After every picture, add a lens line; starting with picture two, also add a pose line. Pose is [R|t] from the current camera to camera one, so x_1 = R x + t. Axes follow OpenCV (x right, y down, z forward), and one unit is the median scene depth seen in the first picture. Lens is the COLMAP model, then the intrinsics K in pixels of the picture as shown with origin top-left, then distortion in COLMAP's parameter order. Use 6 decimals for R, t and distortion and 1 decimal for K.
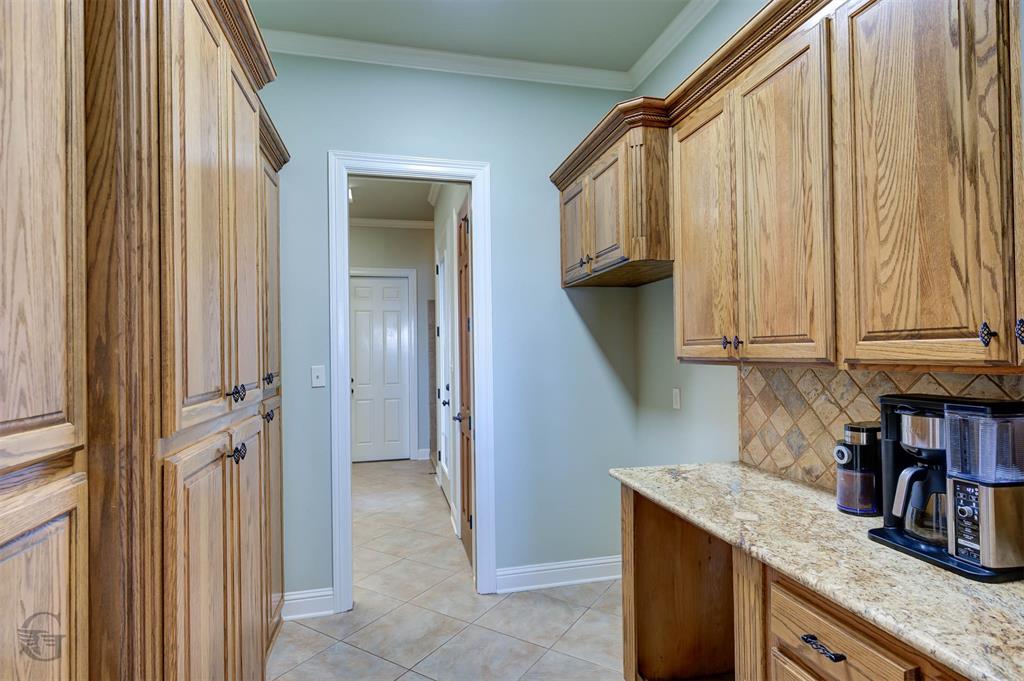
lens RADIAL K [[517.8, 0, 512.5], [0, 517.8, 344.2], [0, 0, 1]] dist [0.001048, -0.000031]
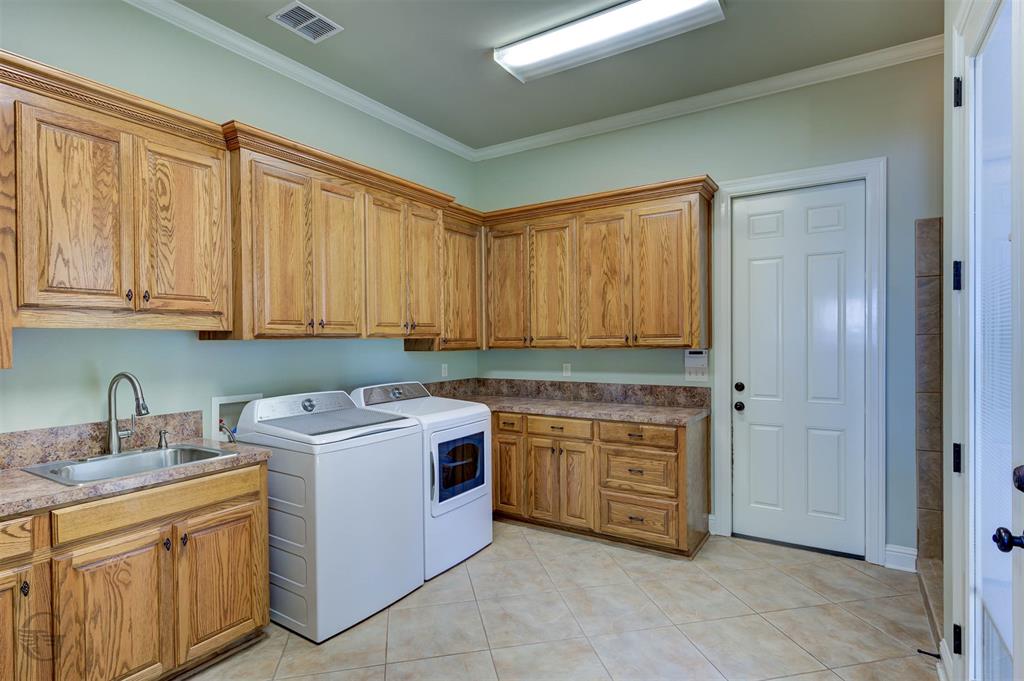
lens RADIAL K [[517.8, 0, 513.0], [0, 517.8, 340.3], [0, 0, 1]] dist [0.001048, -0.000031]
pose [[0.687030, 0.016483, -0.726442, -0.076654], [0.002080, 0.999694, 0.024650, 0.008084], [0.726626, -0.018447, 0.686785, 0.440115]]
